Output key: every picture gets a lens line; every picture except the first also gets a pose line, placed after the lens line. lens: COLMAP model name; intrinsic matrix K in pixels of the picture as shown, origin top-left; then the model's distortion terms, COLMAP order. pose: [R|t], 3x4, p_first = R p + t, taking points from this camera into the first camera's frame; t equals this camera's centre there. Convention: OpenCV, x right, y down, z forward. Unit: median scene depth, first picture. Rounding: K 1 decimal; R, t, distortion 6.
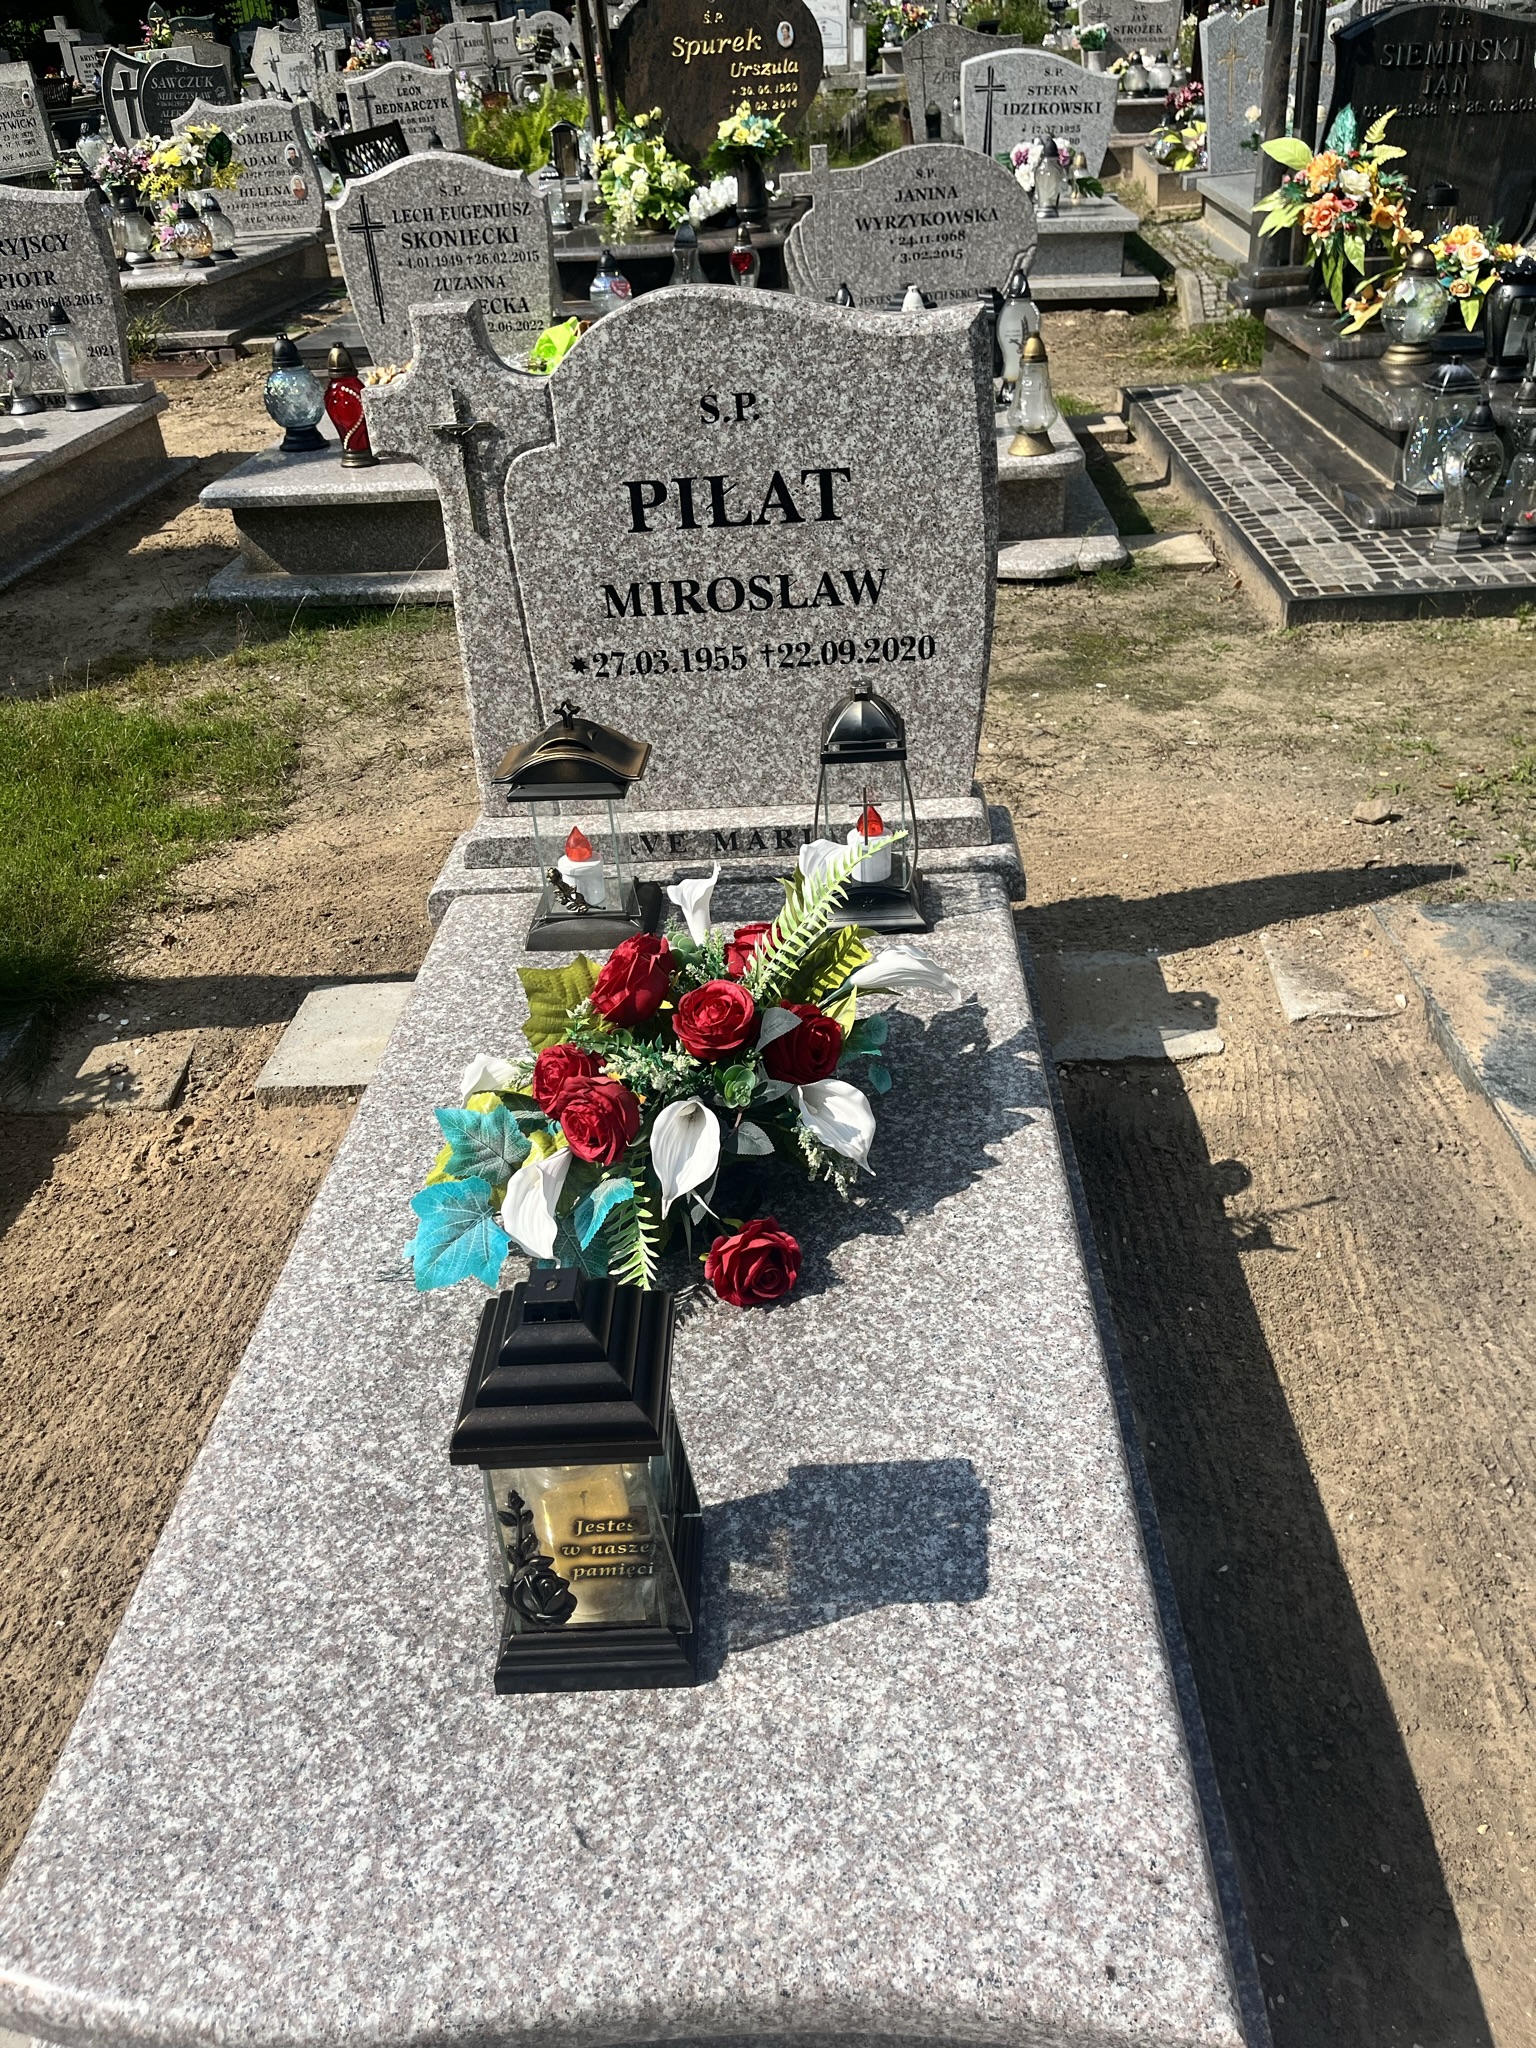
lens RADIAL K [[1532.4, 0, 763.7], [0, 1532.4, 1023.2], [0, 0, 1]] dist [0.054844, -0.087777]
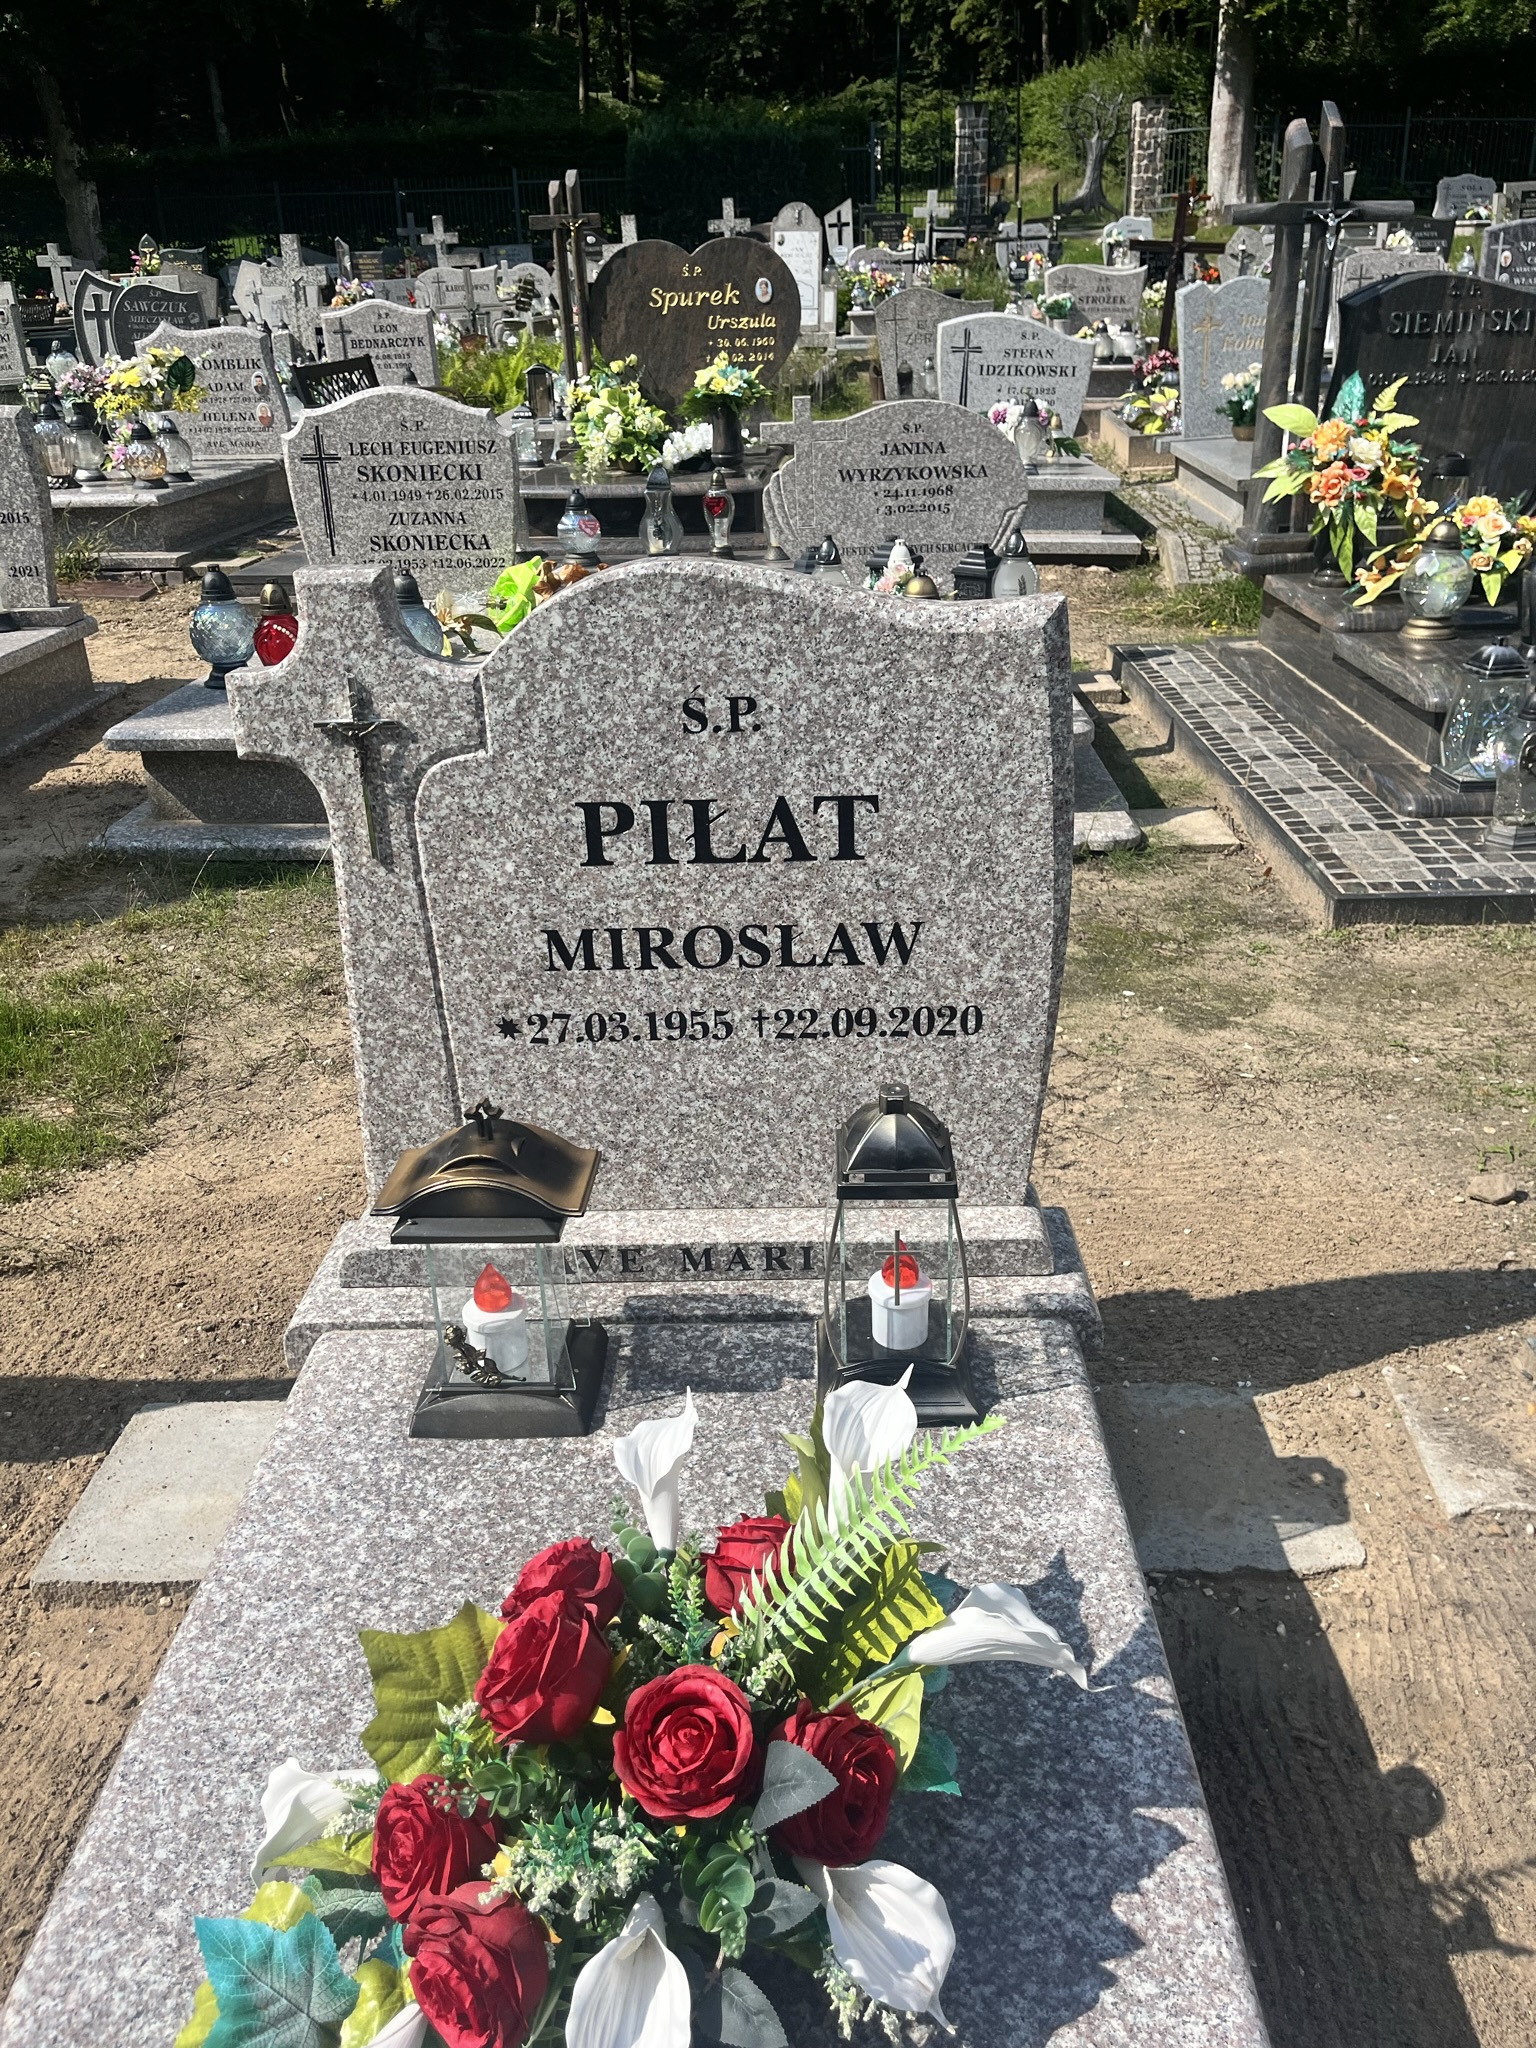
lens RADIAL K [[1539.6, 0, 768.0], [0, 1539.6, 1024.0], [0, 0, 1]] dist [0.070960, -0.106028]
pose [[0.999104, 0.025863, 0.033496, -0.017463], [-0.021193, 0.990894, -0.132968, -0.126712], [-0.036630, 0.132139, 0.990554, 0.231744]]
